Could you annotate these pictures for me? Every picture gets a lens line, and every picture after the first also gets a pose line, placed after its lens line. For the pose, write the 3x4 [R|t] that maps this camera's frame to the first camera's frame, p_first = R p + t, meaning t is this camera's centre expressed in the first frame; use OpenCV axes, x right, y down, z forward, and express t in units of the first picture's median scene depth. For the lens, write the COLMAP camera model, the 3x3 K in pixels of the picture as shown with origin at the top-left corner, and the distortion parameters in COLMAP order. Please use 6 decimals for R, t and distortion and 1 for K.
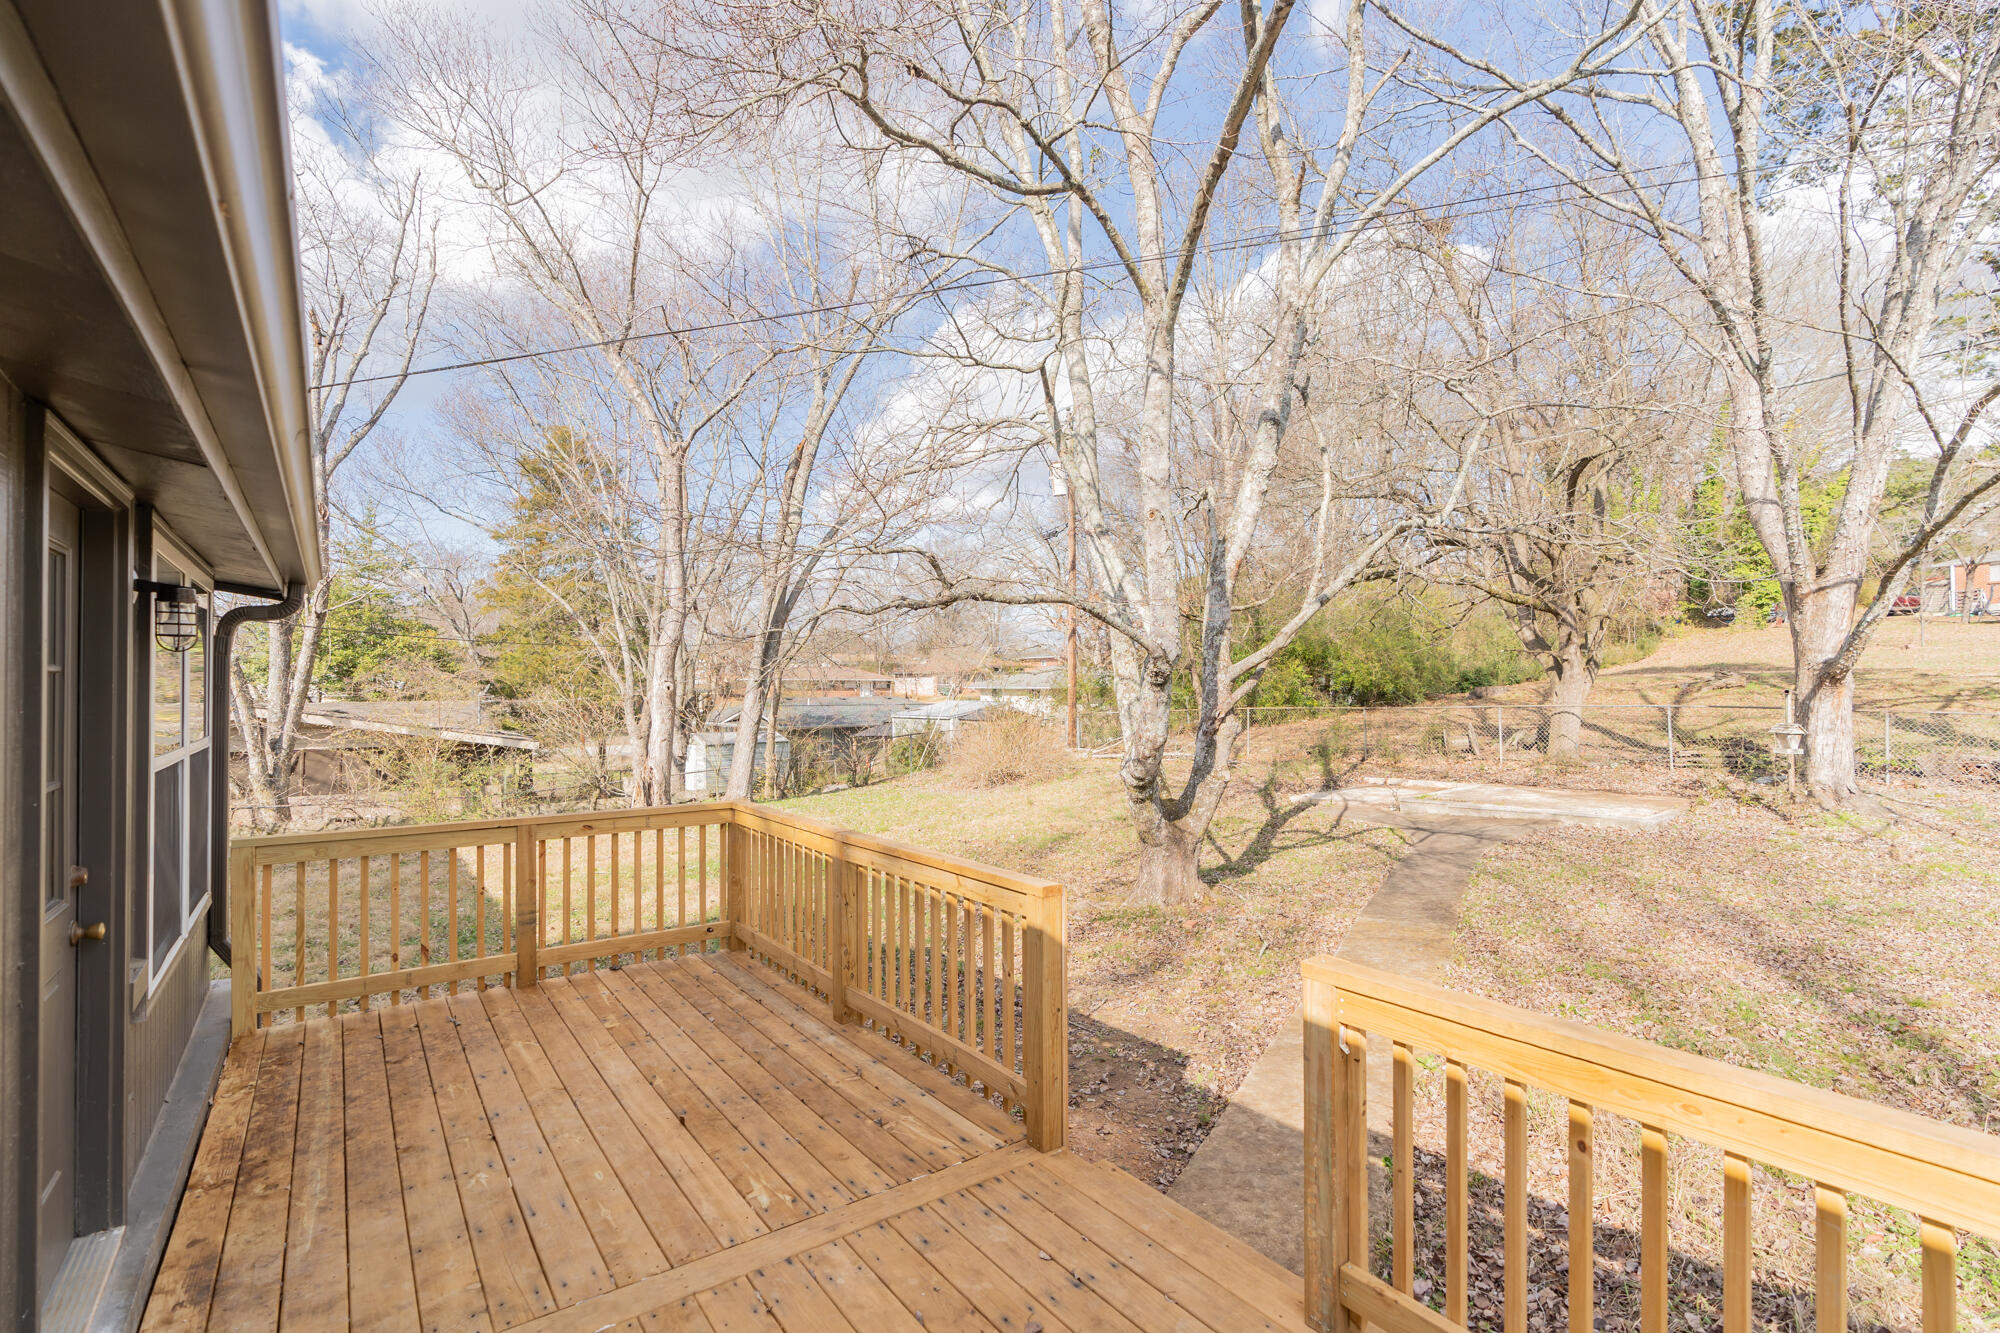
lens RADIAL K [[908.6, 0, 1019.3], [0, 908.6, 686.7], [0, 0, 1]] dist [-0.005089, 0.000343]
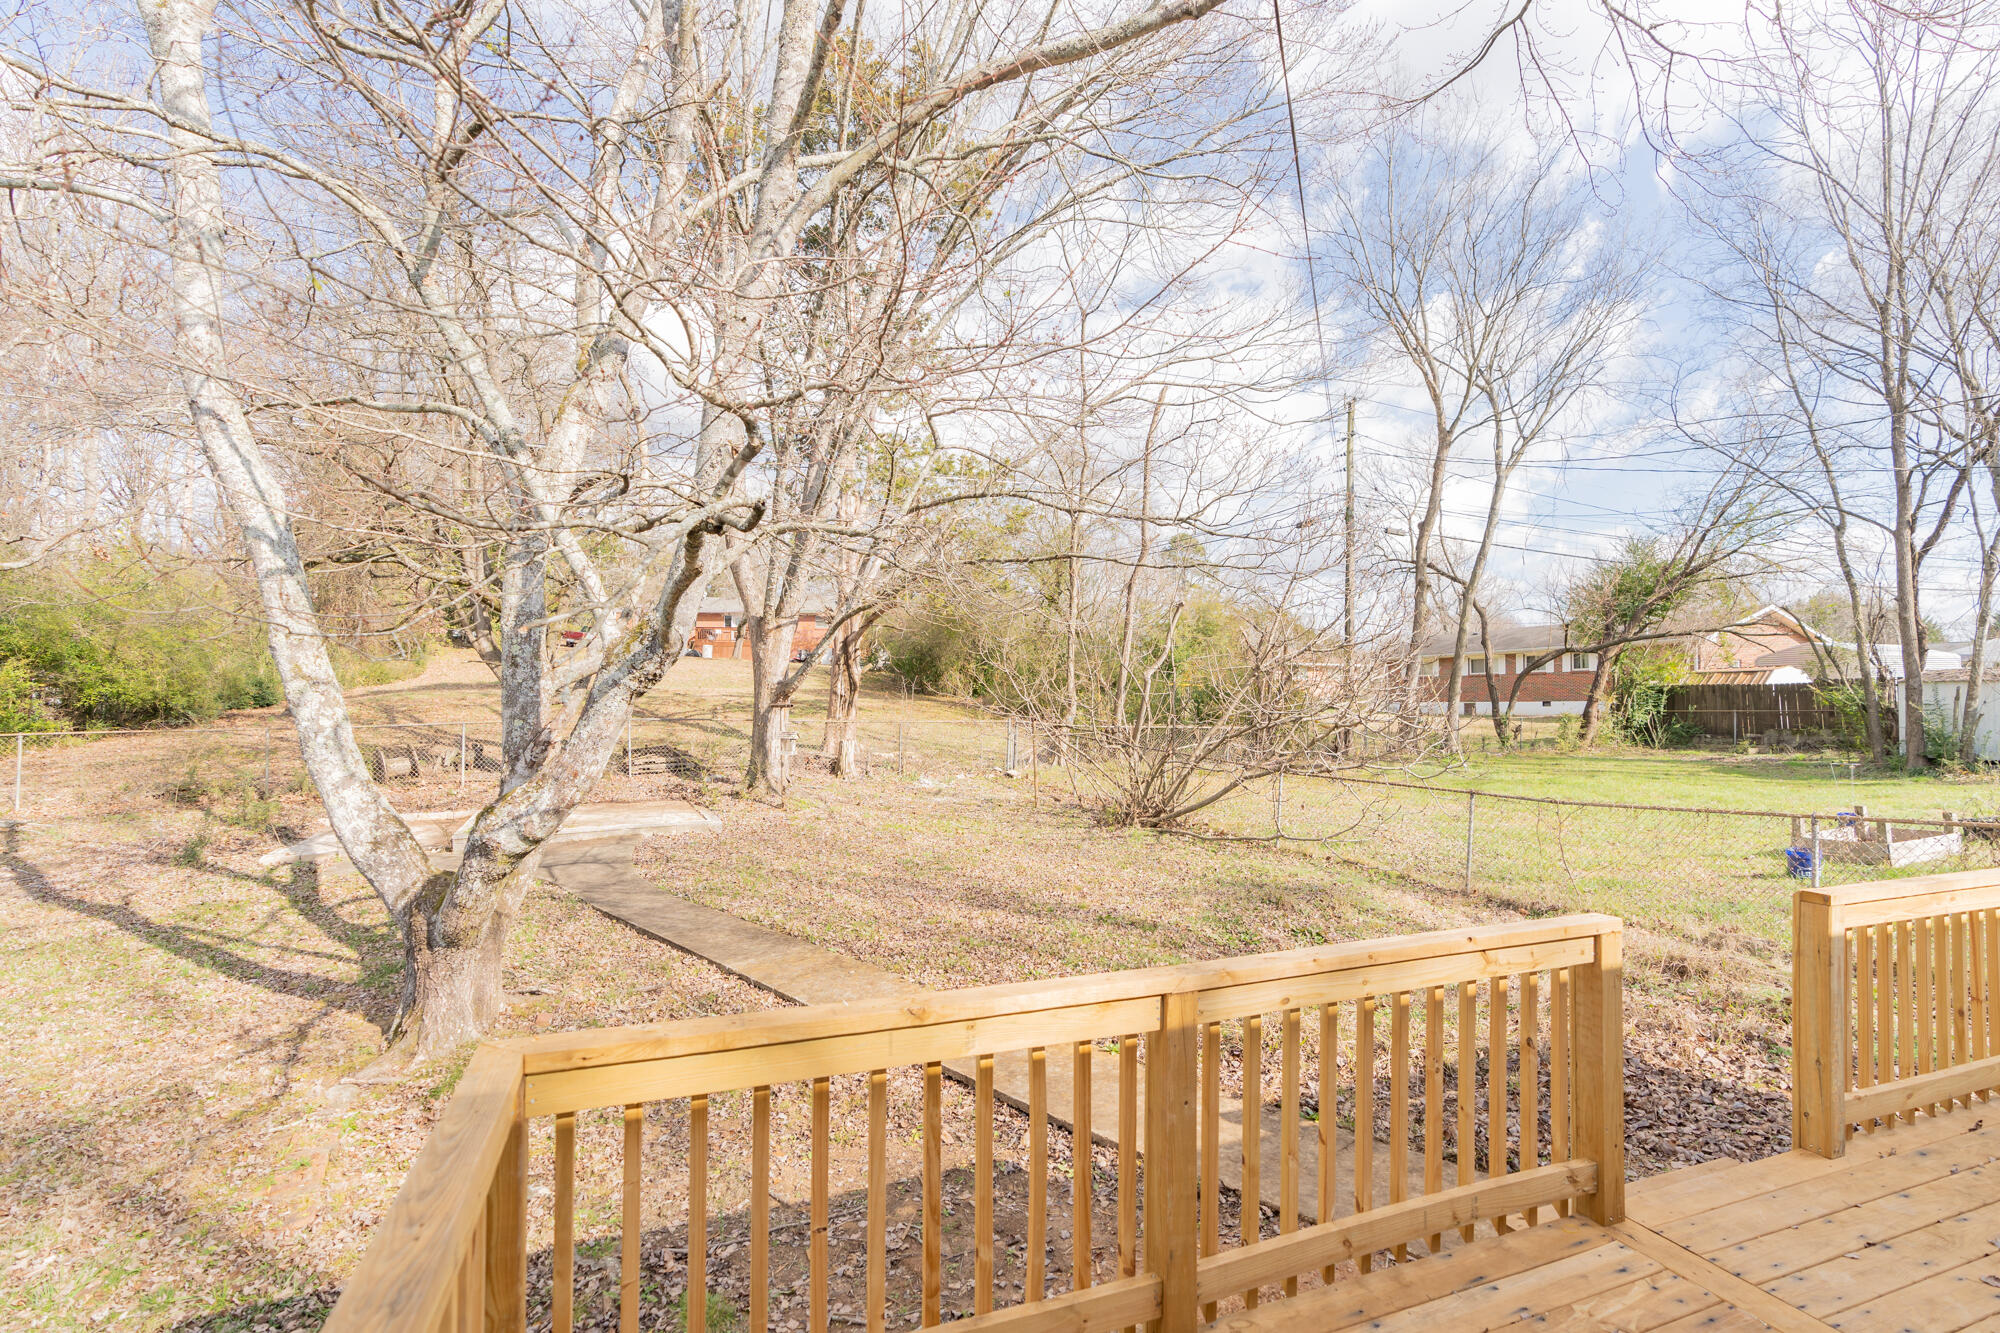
lens RADIAL K [[908.6, 0, 1019.3], [0, 908.6, 686.7], [0, 0, 1]] dist [-0.005089, 0.000343]
pose [[0.282387, 0.022254, 0.959042, -0.773272], [-0.003566, 0.999748, -0.022149, 0.012579], [-0.959294, 0.002835, 0.282396, 1.021246]]
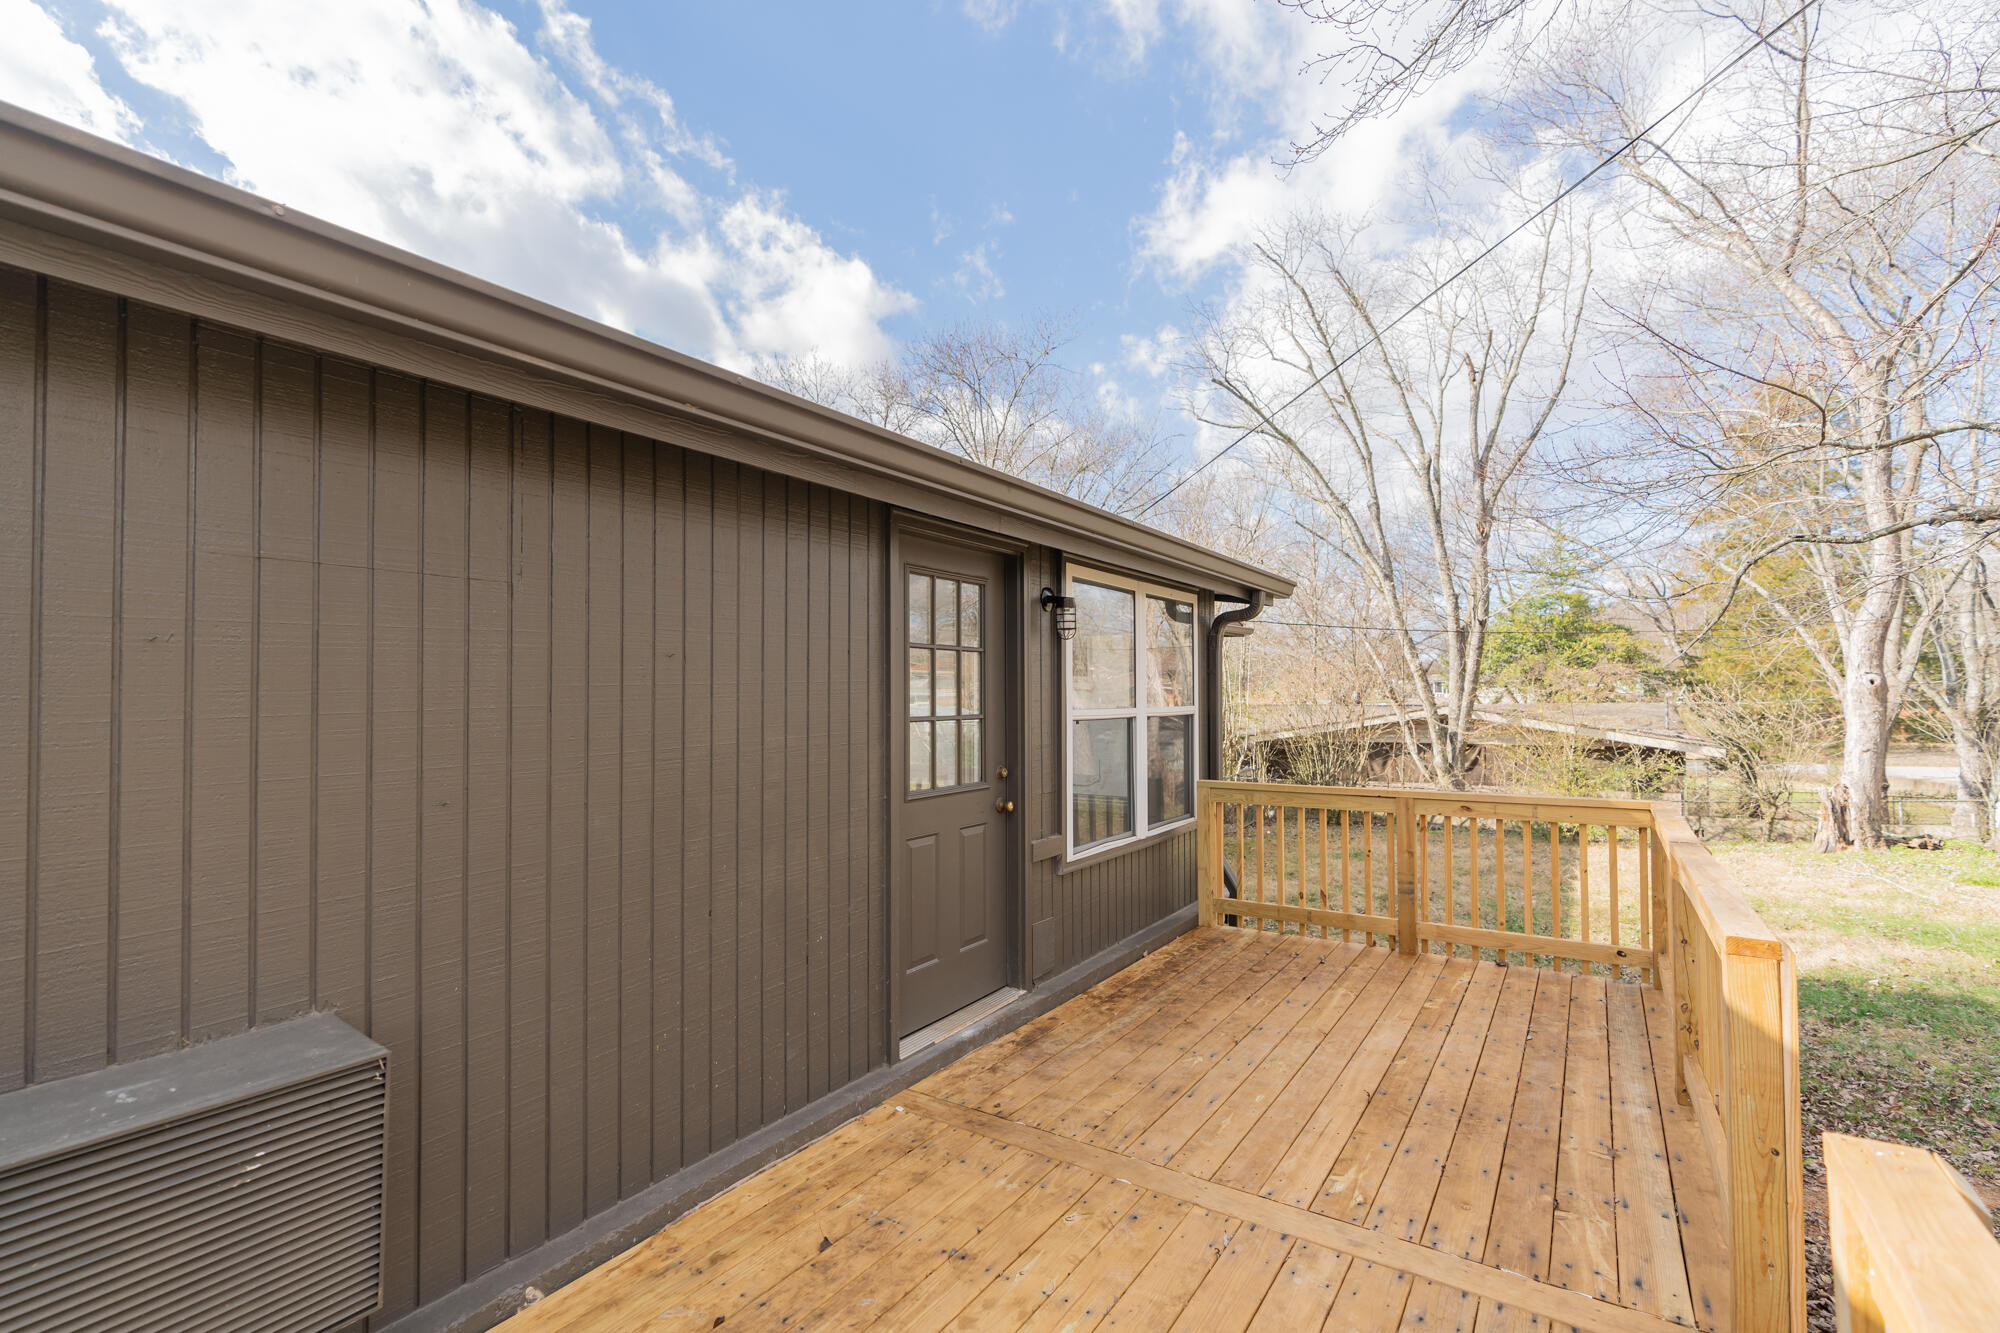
lens RADIAL K [[916.6, 0, 991.8], [0, 916.6, 677.8], [0, 0, 1]] dist [-0.002375, 0.000578]
pose [[0.330312, -0.023620, -0.943576, 0.353354], [0.006183, 0.999720, -0.022861, 0.043692], [0.943852, 0.001717, 0.330366, 0.247776]]
